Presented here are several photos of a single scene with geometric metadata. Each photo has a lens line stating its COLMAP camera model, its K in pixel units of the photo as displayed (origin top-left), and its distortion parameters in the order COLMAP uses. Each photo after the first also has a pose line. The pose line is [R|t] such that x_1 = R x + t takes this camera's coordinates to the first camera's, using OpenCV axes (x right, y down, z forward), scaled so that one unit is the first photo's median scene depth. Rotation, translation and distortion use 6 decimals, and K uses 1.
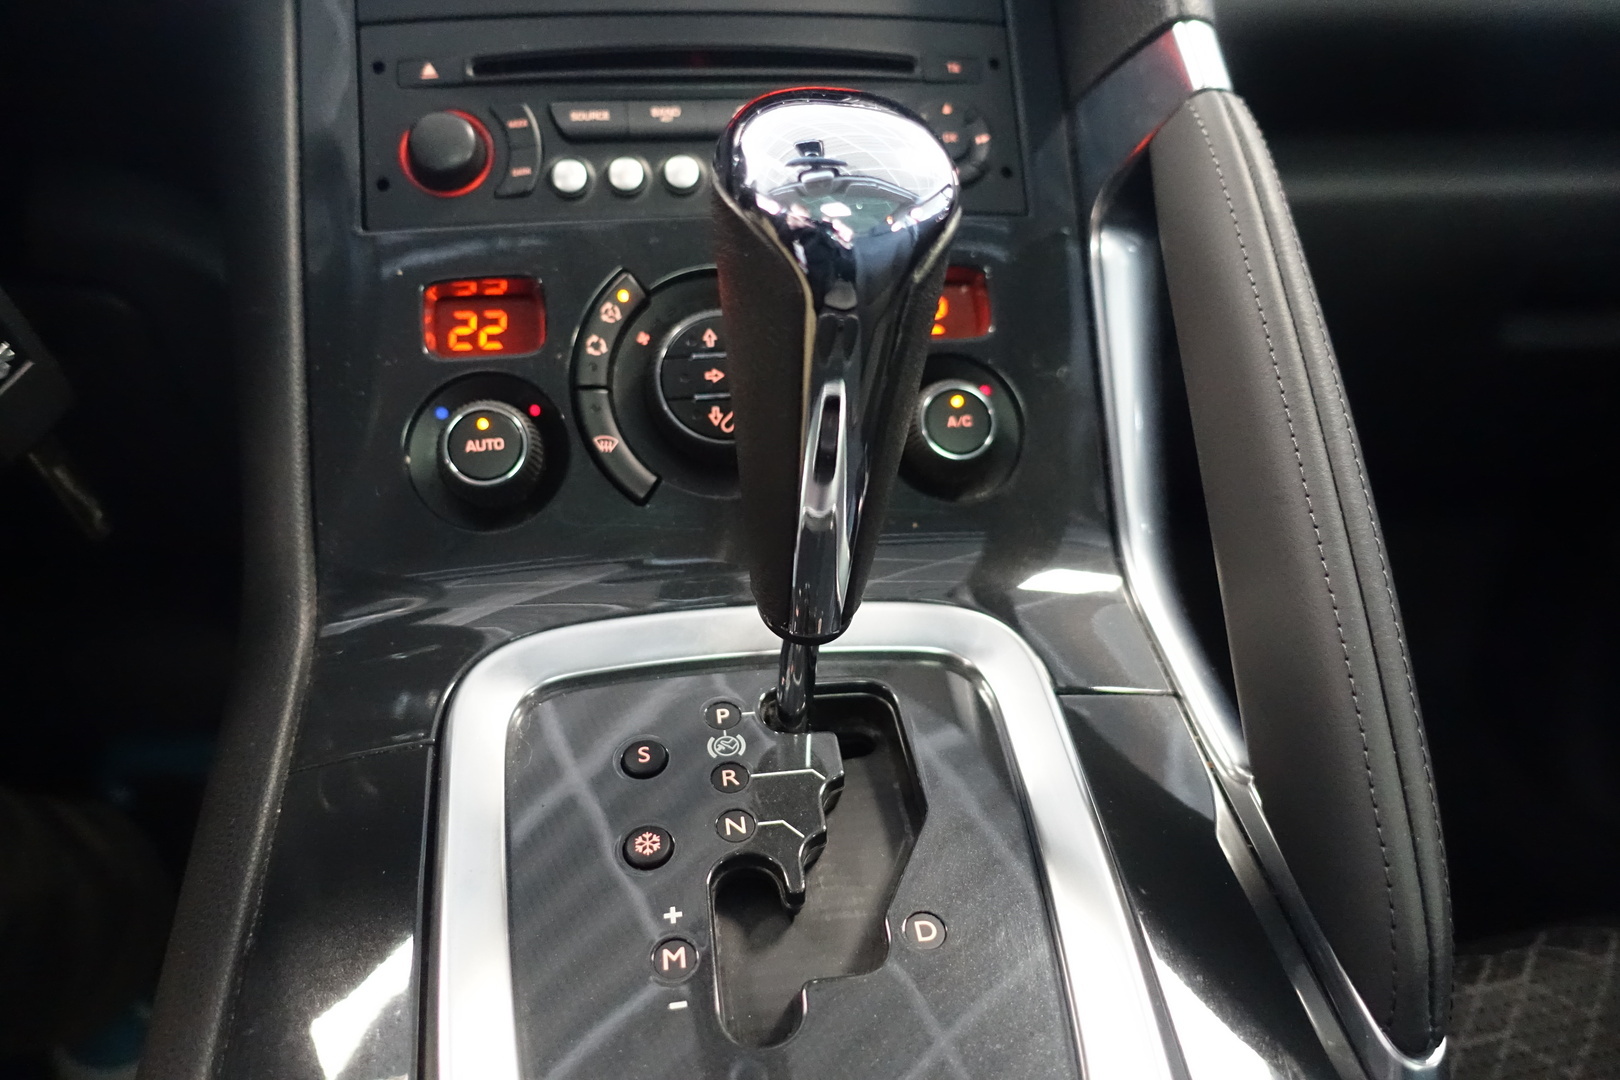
lens RADIAL K [[1097.8, 0, 810.0], [0, 1097.8, 540.0], [0, 0, 1]] dist [0.005205, -0.001974]
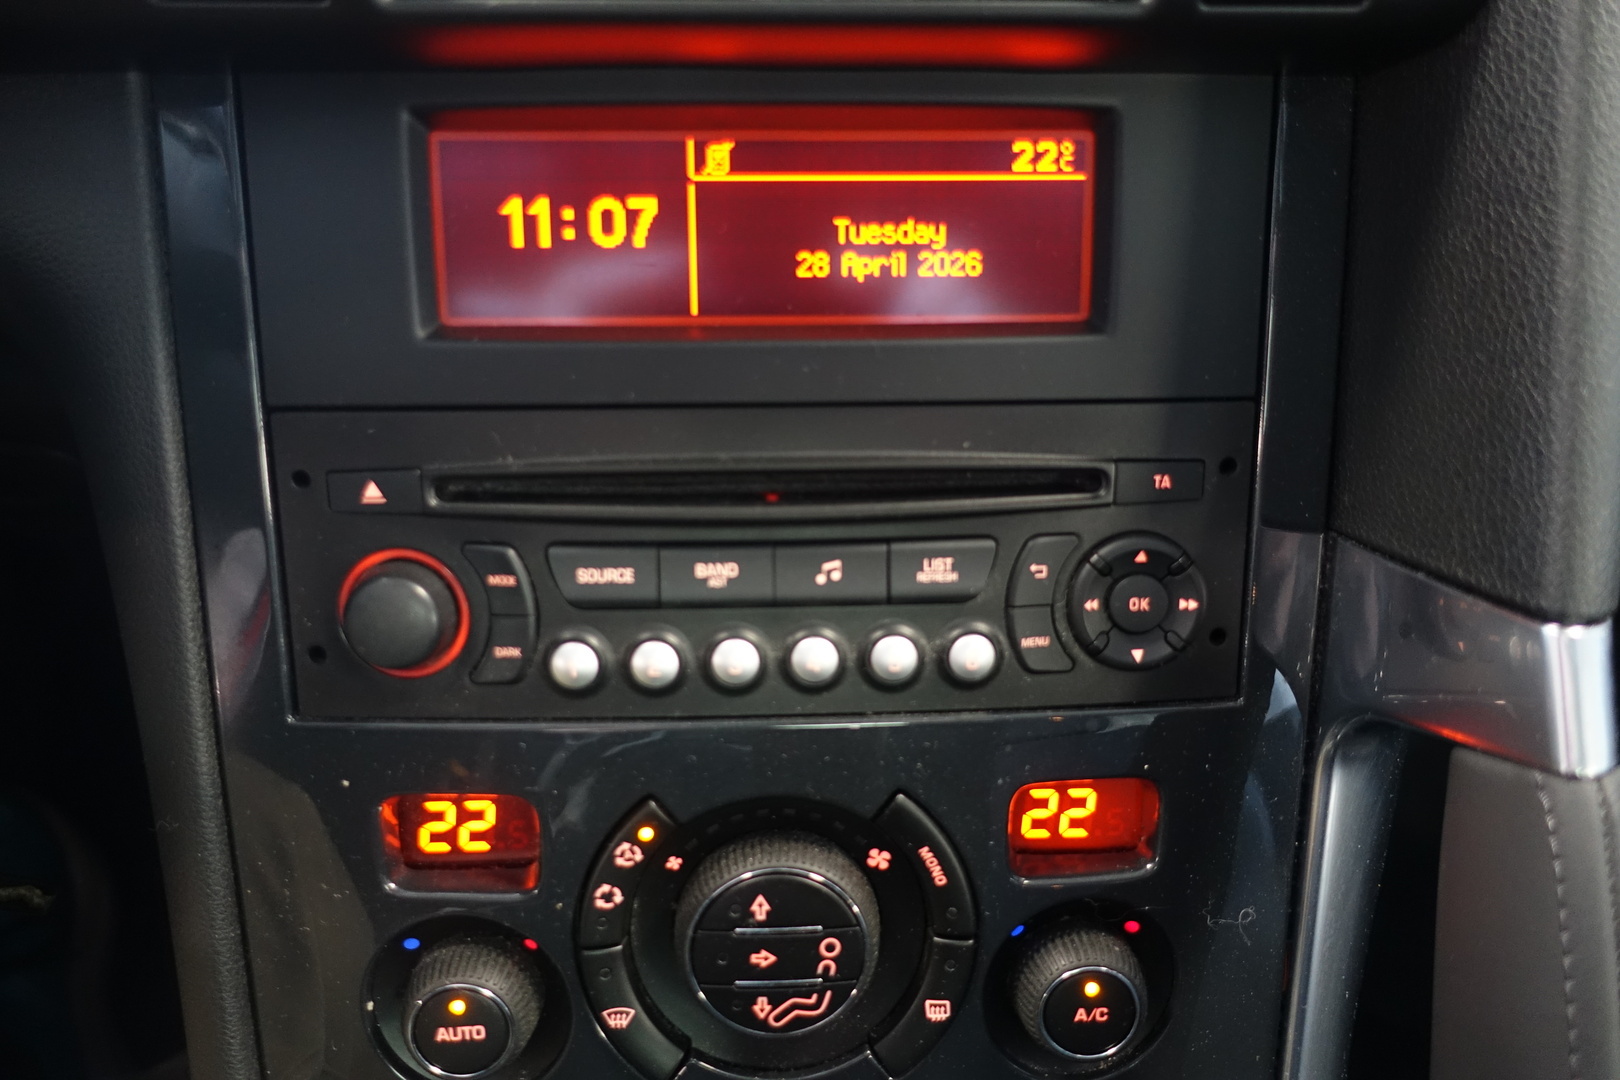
lens RADIAL K [[1097.8, 0, 810.0], [0, 1097.8, 540.0], [0, 0, 1]] dist [0.005205, -0.001974]
pose [[0.992686, 0.092658, -0.077384, -0.024569], [-0.063711, 0.946577, 0.316122, -0.644652], [0.102541, -0.308879, 0.945557, 0.387372]]
